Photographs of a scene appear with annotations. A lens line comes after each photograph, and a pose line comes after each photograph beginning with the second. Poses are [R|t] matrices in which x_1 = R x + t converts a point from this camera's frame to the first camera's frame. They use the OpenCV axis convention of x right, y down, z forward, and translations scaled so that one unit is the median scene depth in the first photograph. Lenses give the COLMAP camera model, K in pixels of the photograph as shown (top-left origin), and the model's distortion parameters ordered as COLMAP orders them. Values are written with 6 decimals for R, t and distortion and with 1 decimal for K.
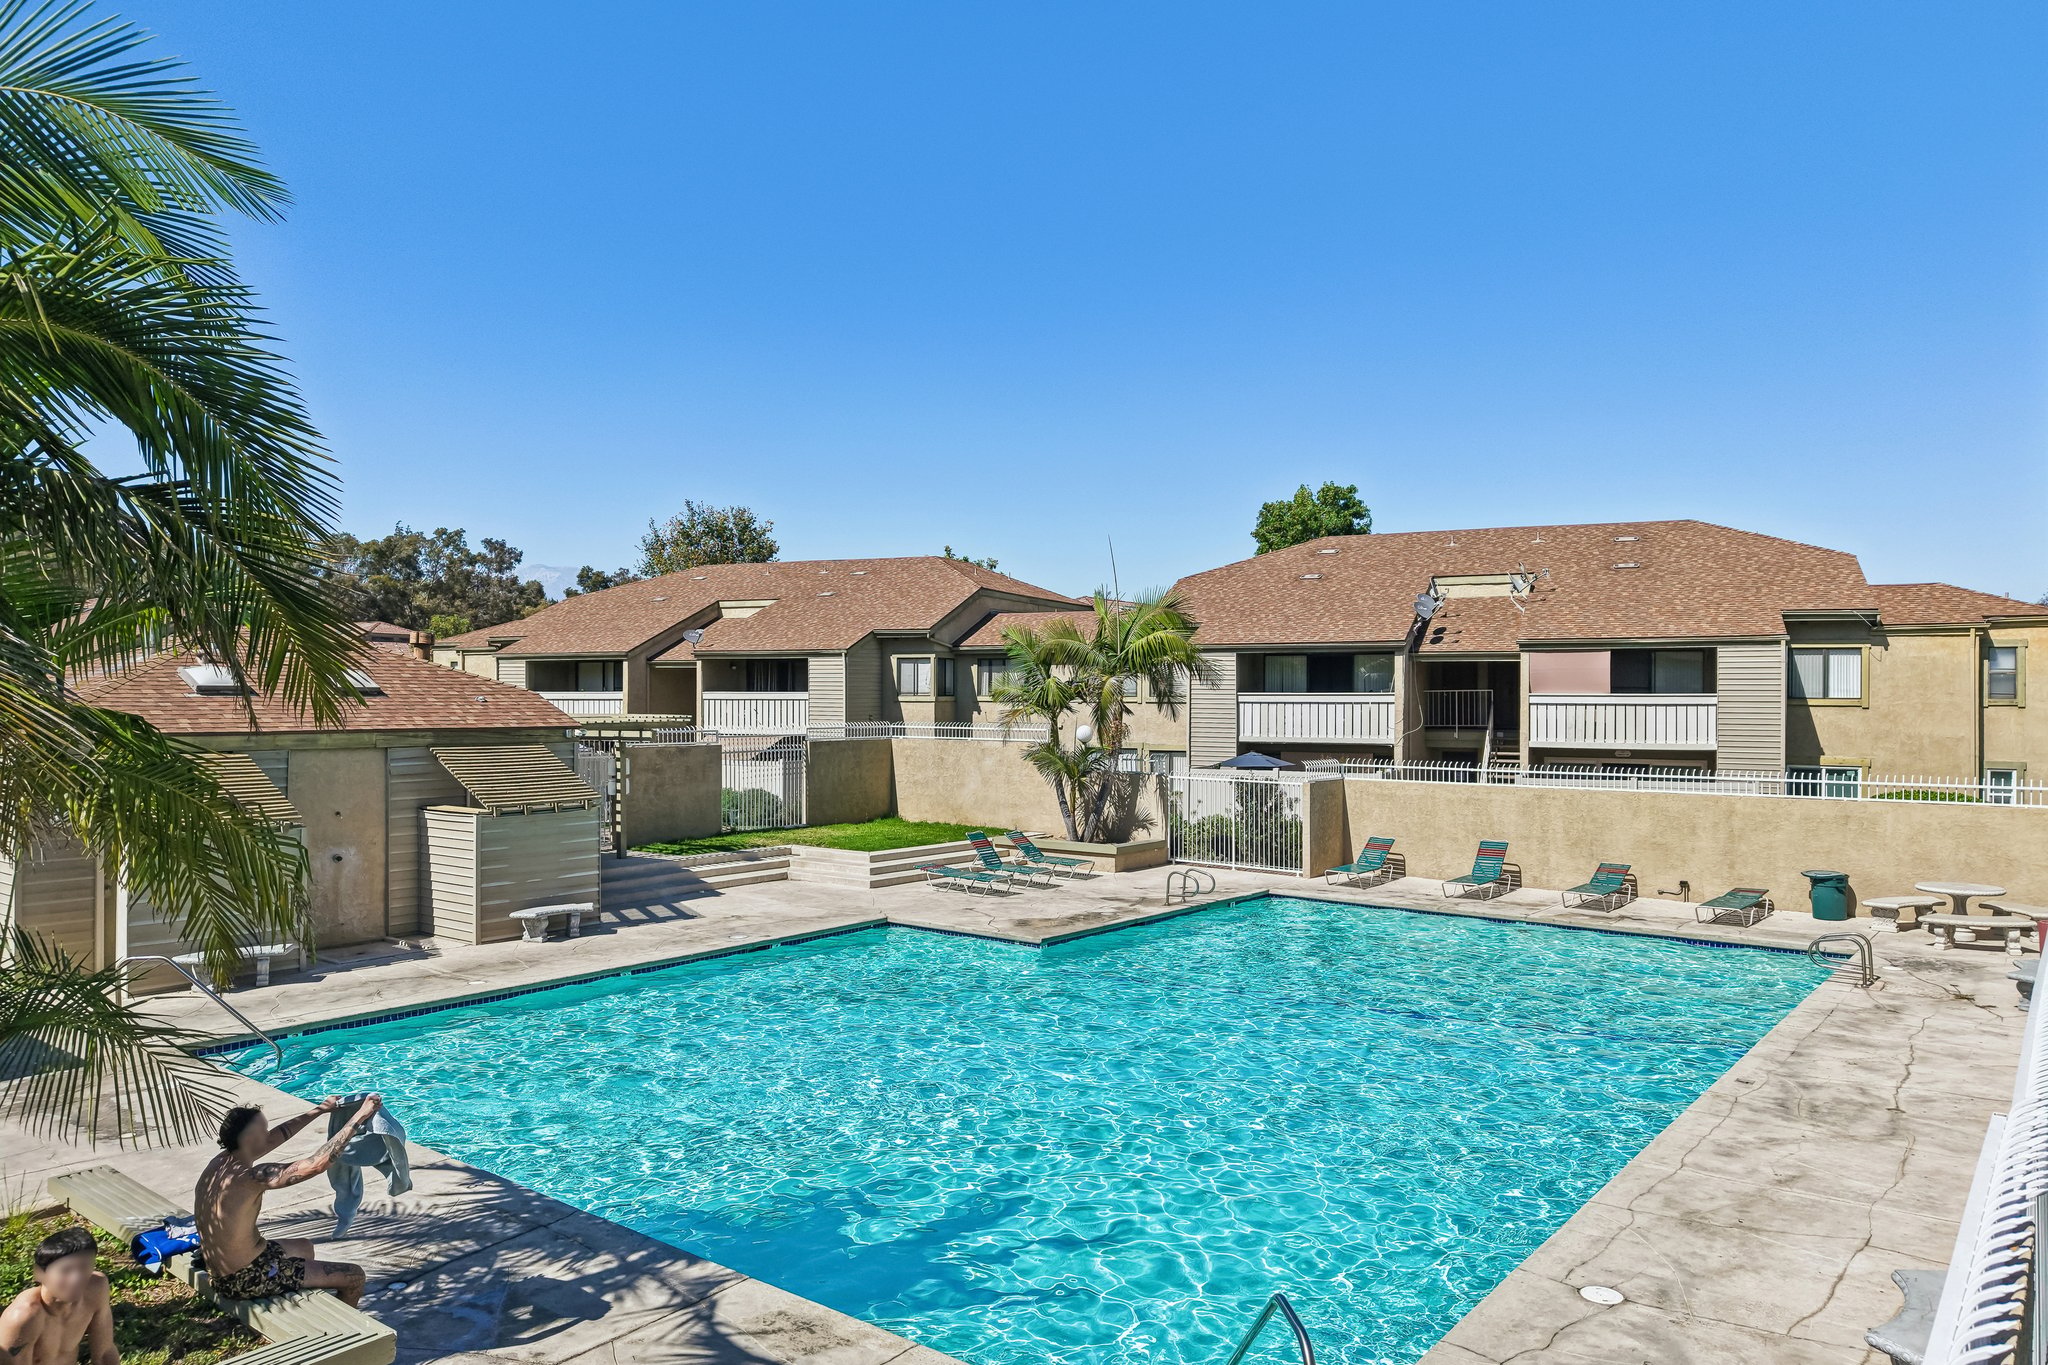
lens RADIAL K [[1355.1, 0, 1024.0], [0, 1355.1, 682.5], [0, 0, 1]] dist [0.006515, -0.002235]
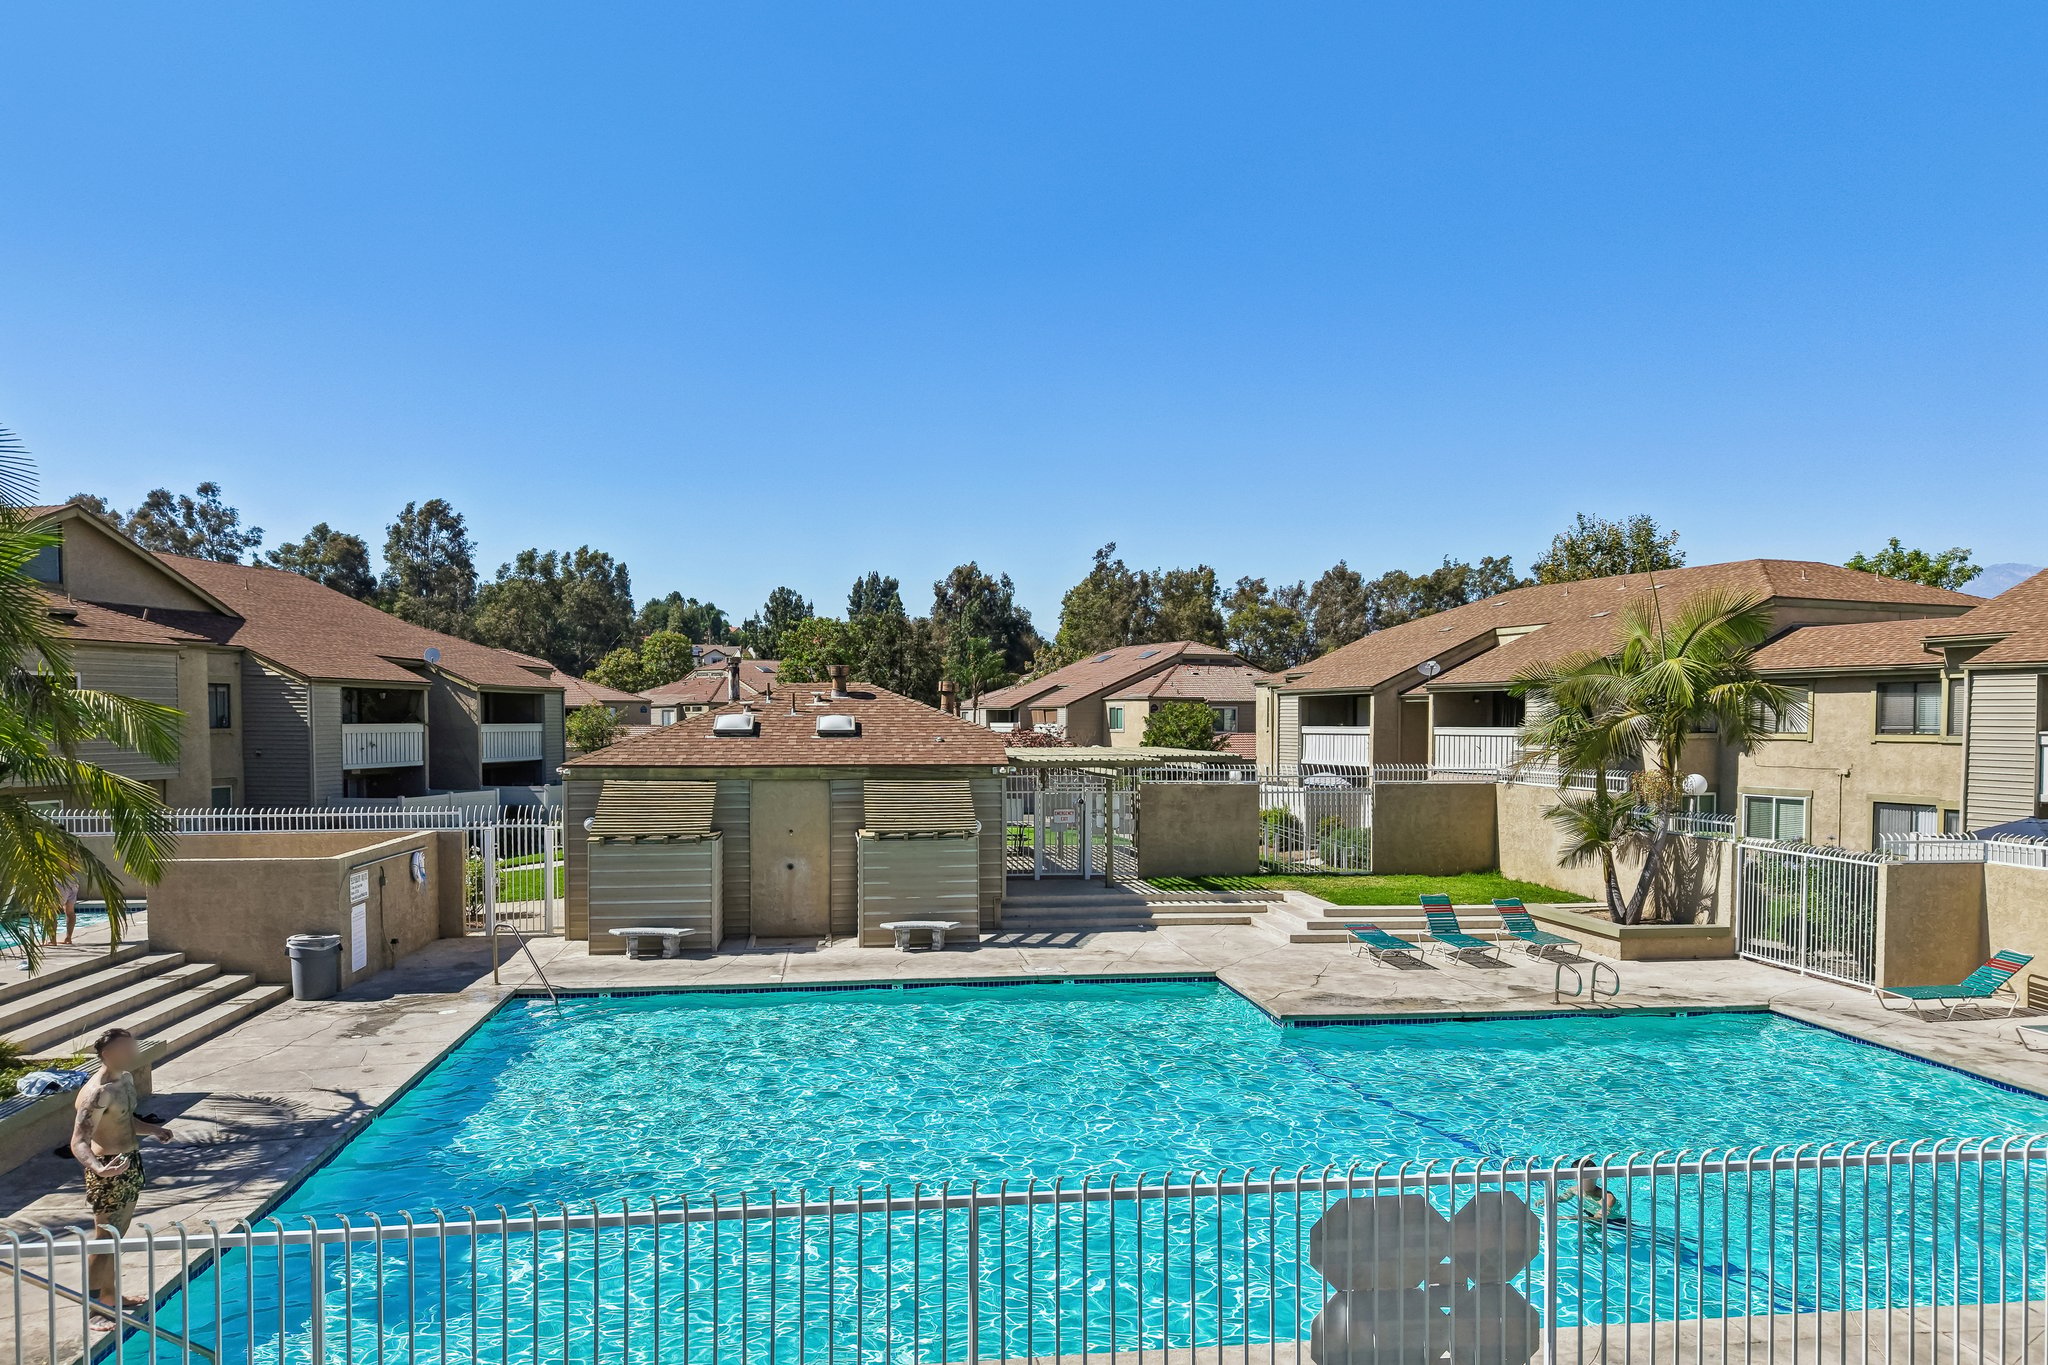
lens RADIAL K [[1399.5, 0, 1003.4], [0, 1399.5, 679.6], [0, 0, 1]] dist [0.039487, -0.003437]
pose [[0.714042, -0.024569, -0.699672, 0.370345], [0.009083, 0.999625, -0.025832, -0.005810], [0.700044, 0.012090, 0.713997, 0.139543]]
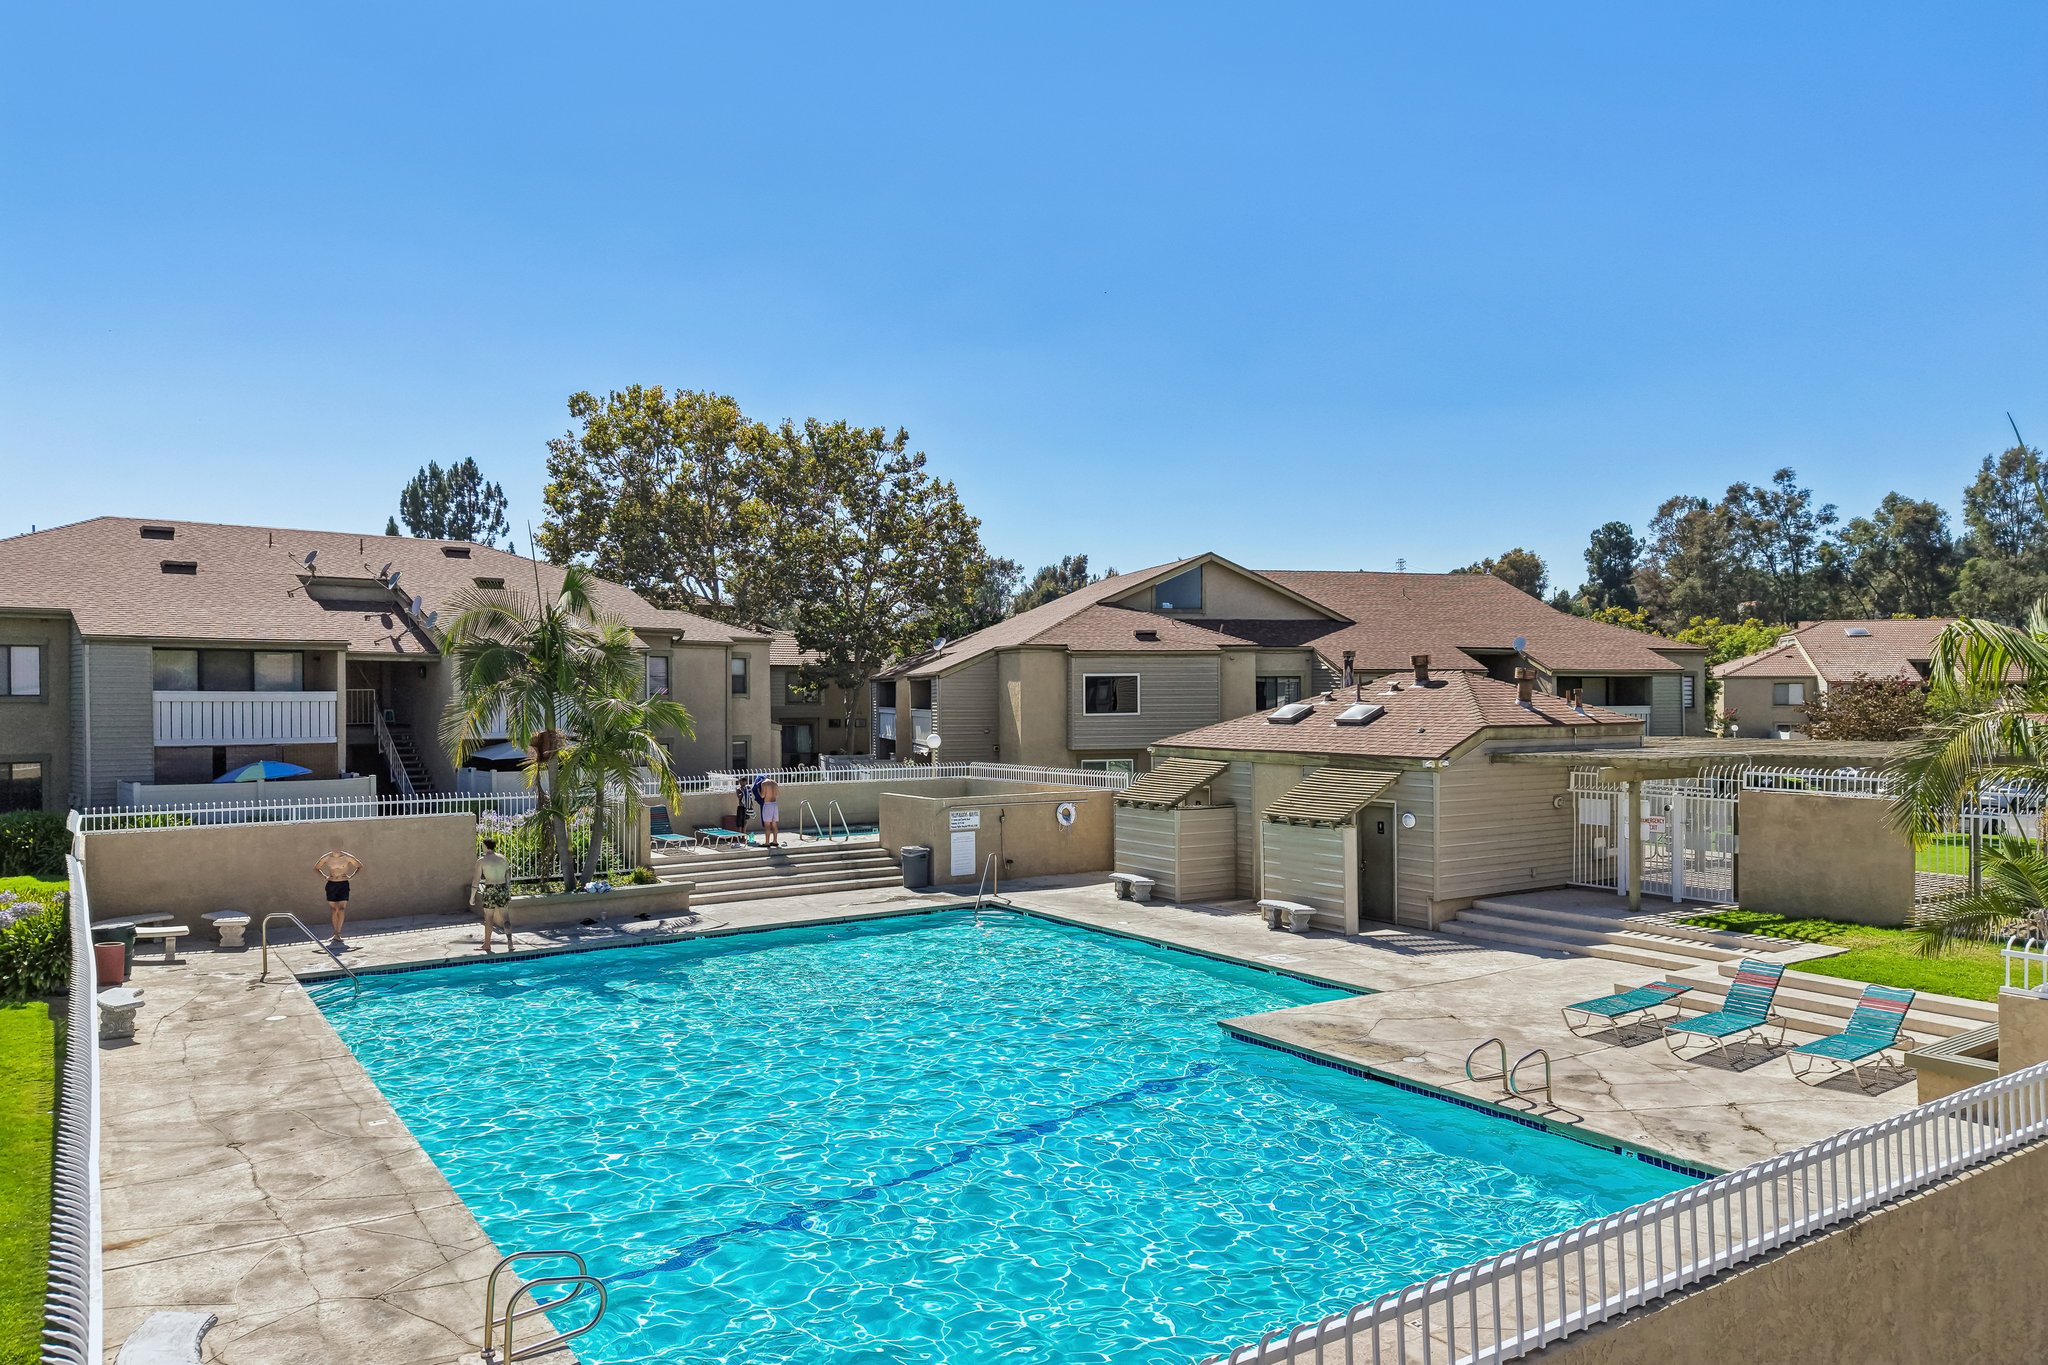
lens RADIAL K [[1355.1, 0, 1024.0], [0, 1355.1, 682.5], [0, 0, 1]] dist [0.006515, -0.002235]
pose [[-0.309188, -0.013799, -0.950901, 0.608510], [0.011147, 0.999773, -0.018133, -0.008696], [0.950936, -0.016206, -0.308964, 0.798142]]
